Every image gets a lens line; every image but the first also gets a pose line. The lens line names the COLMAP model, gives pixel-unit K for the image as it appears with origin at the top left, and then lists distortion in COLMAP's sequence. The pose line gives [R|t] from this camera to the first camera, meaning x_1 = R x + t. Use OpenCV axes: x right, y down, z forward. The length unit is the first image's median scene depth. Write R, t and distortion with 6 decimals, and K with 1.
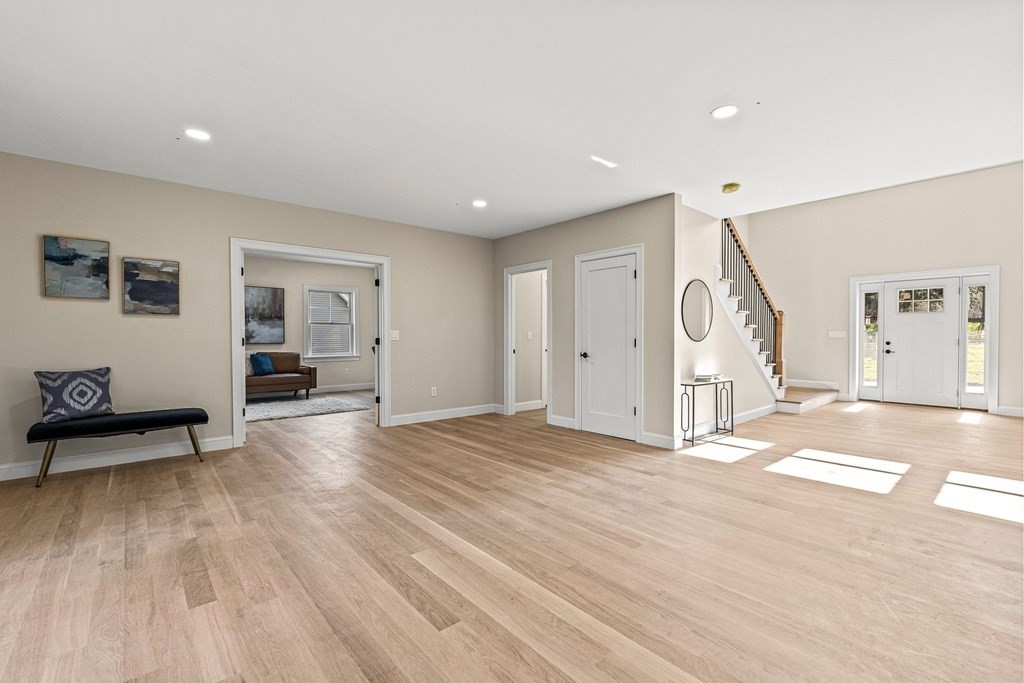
lens RADIAL K [[450.2, 0, 524.3], [0, 450.2, 343.6], [0, 0, 1]] dist [-0.001688, -0.000348]
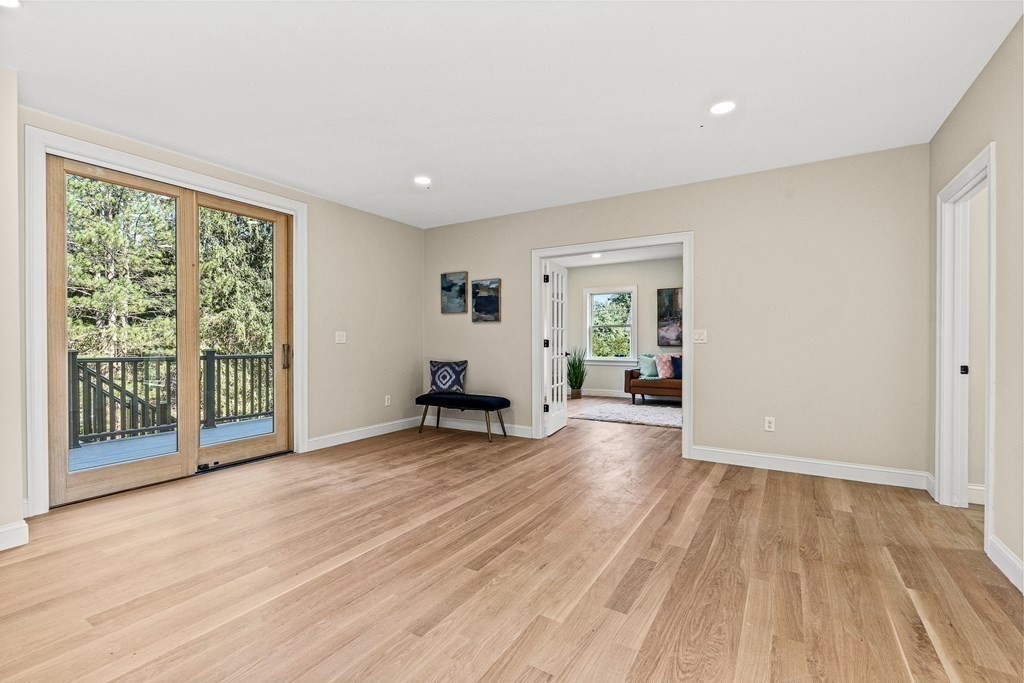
lens RADIAL K [[455.6, 0, 509.5], [0, 455.6, 342.7], [0, 0, 1]] dist [-0.002274, -0.000238]
pose [[0.287637, 0.006304, -0.957719, 0.488660], [-0.013723, 0.999903, 0.002460, -0.008710], [0.957641, 0.012435, 0.287695, 0.722889]]
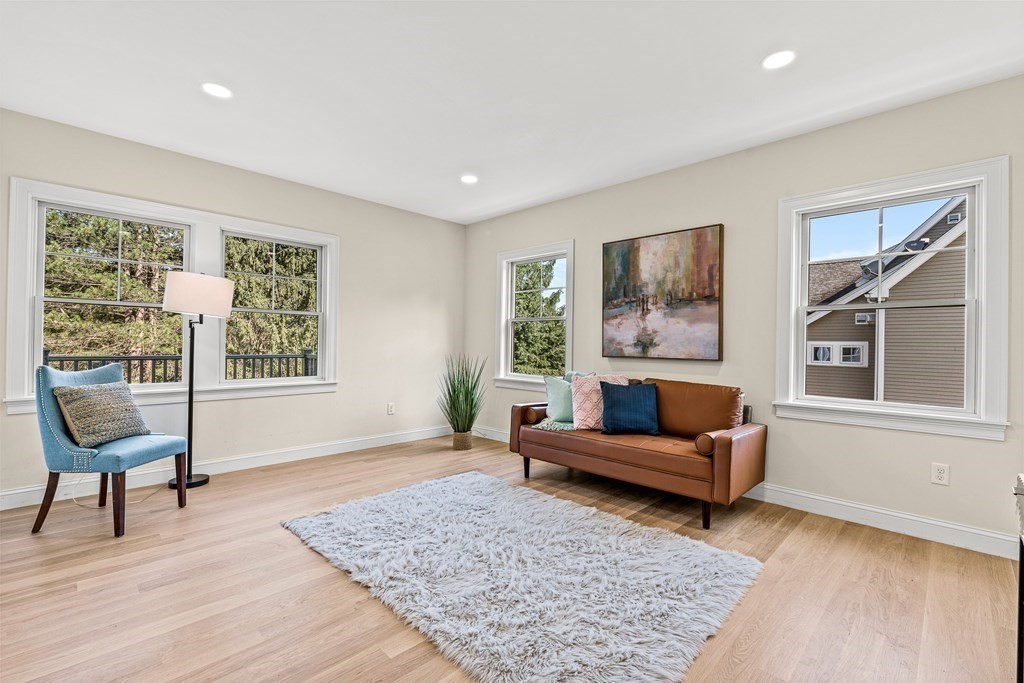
lens RADIAL K [[446.3, 0, 510.0], [0, 446.3, 344.0], [0, 0, 1]] dist [0.001109, 0.000246]
pose [[0.084749, 0.003836, -0.996395, -0.334994], [-0.031646, 0.999498, 0.001156, -0.022767], [0.995900, 0.031434, 0.084828, 1.699293]]
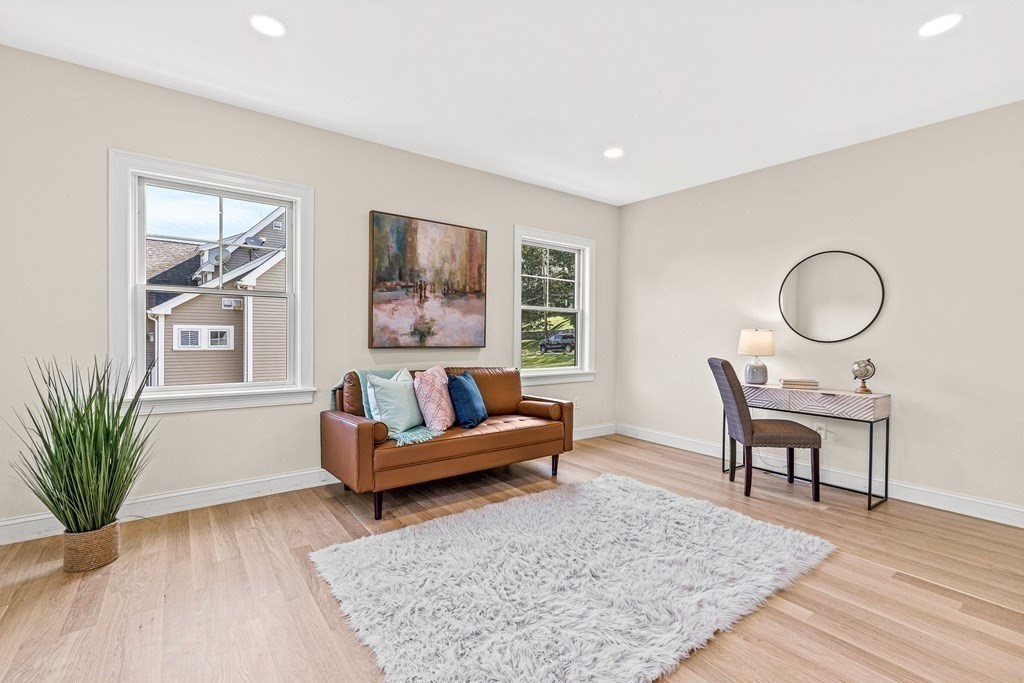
lens RADIAL K [[456.3, 0, 528.9], [0, 456.3, 341.6], [0, 0, 1]] dist [0.000303, 0.000052]
pose [[0.997867, 0.014272, -0.063698, -0.994801], [-0.014595, 0.999883, -0.004607, -0.011784], [0.063625, 0.005527, 0.997959, 1.145150]]
